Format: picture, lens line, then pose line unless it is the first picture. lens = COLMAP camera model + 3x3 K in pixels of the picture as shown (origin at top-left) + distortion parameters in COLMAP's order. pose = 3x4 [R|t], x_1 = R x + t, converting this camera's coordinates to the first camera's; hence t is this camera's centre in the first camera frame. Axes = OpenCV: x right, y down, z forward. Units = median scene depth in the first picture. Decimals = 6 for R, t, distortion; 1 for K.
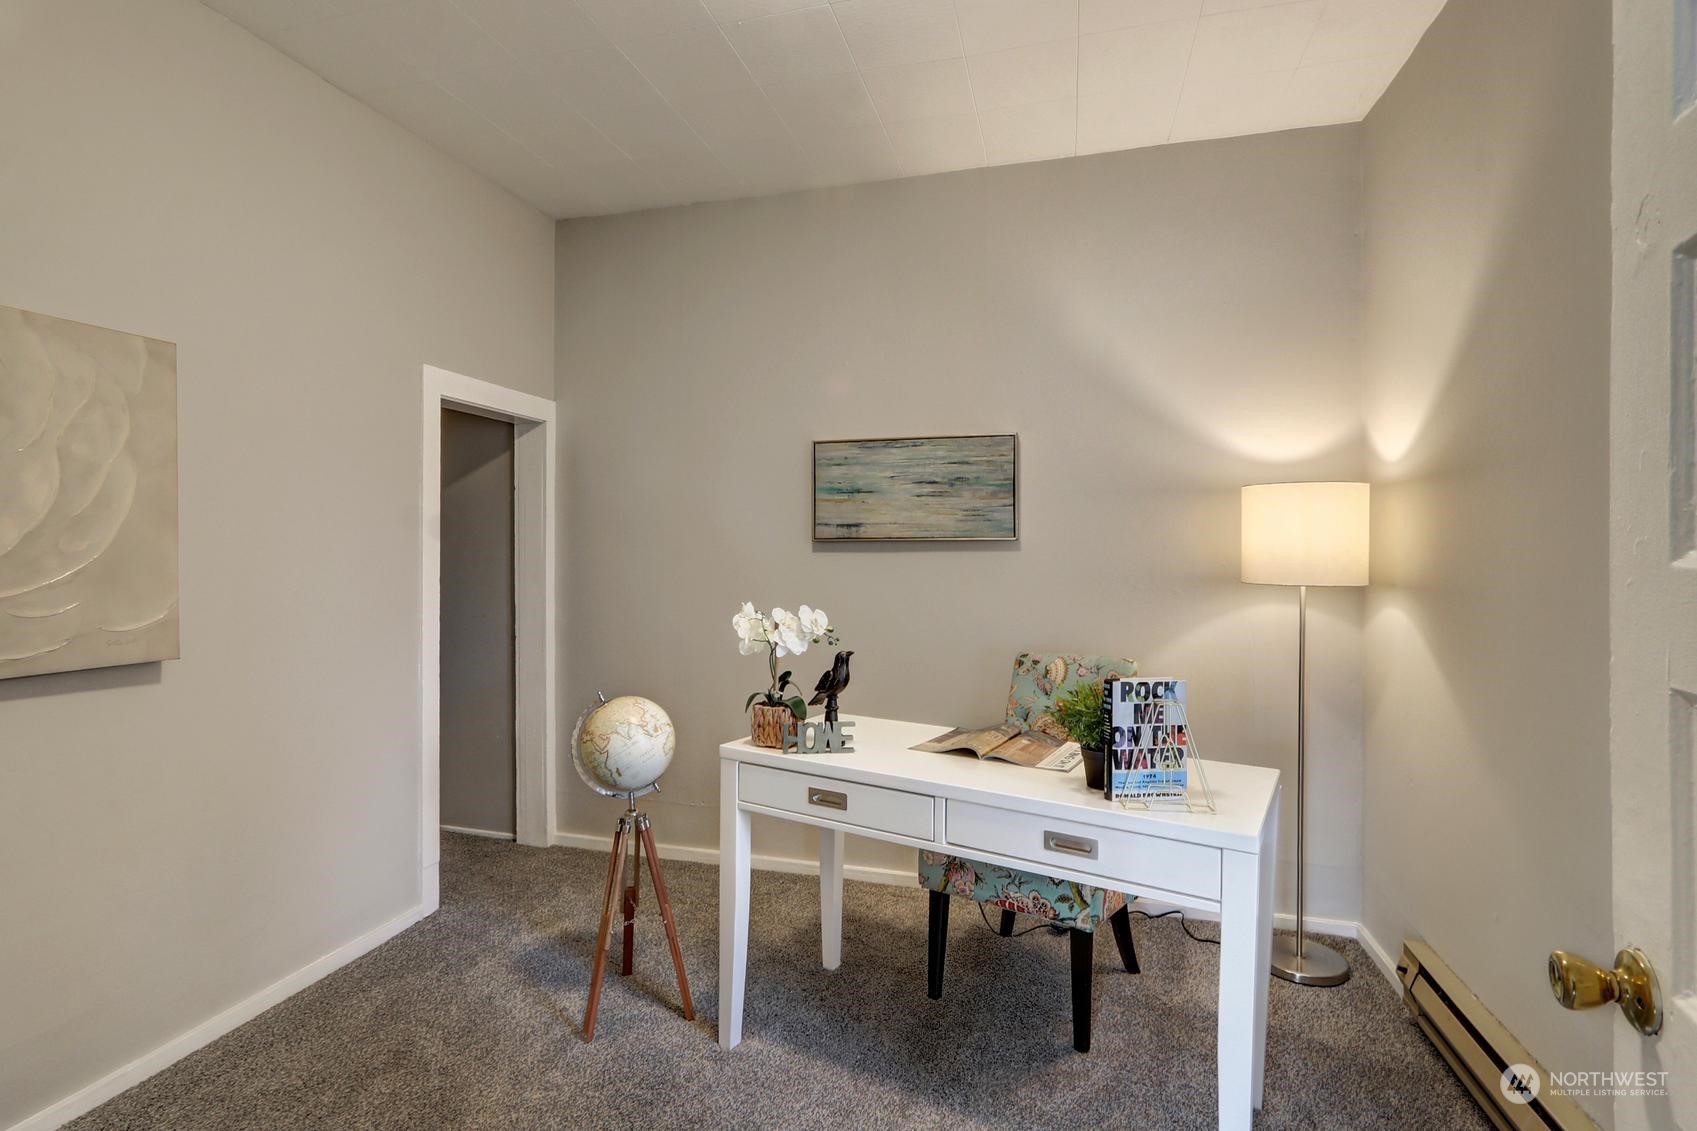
lens RADIAL K [[807.6, 0, 843.4], [0, 807.6, 547.0], [0, 0, 1]] dist [-0.018893, -0.000093]
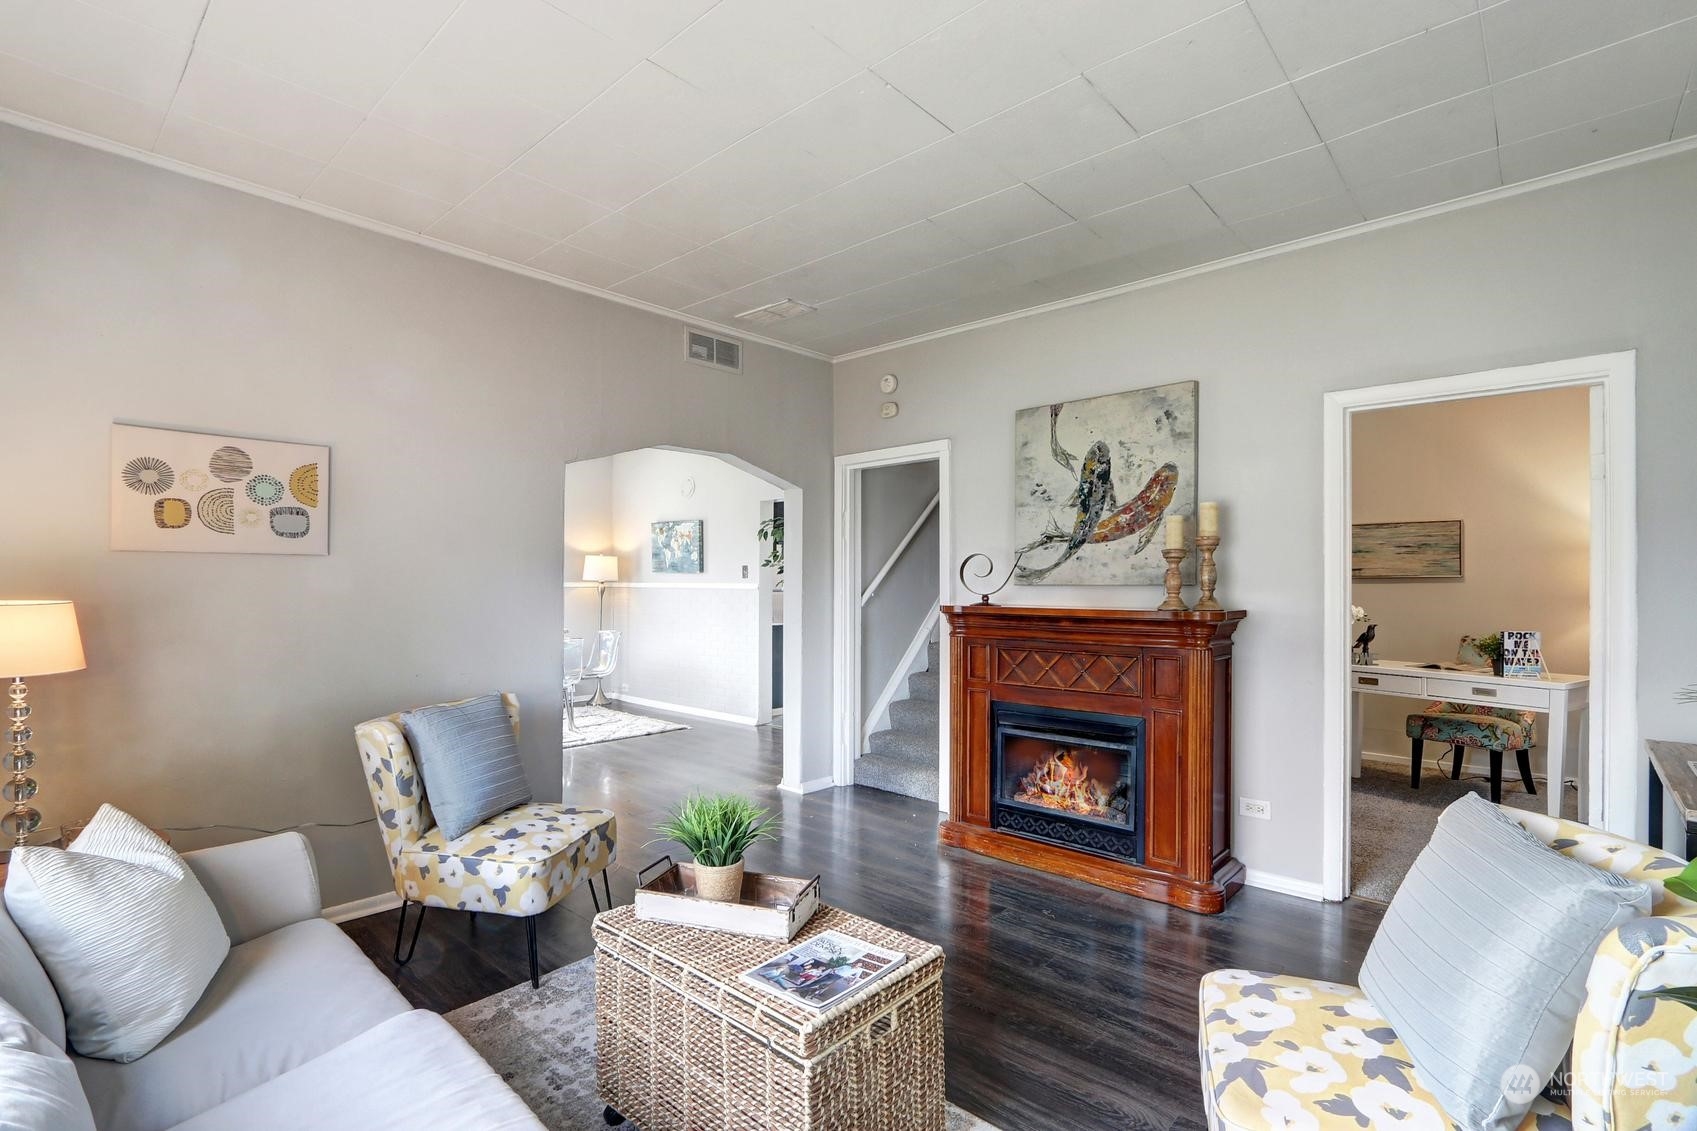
lens RADIAL K [[787.8, 0, 851.0], [0, 787.8, 582.1], [0, 0, 1]] dist [-0.019420, -0.000074]
pose [[0.893995, -0.002926, -0.448068, -0.339948], [0.002203, 0.999995, -0.002134, 0.005472], [0.448072, 0.000921, 0.893997, -1.744181]]
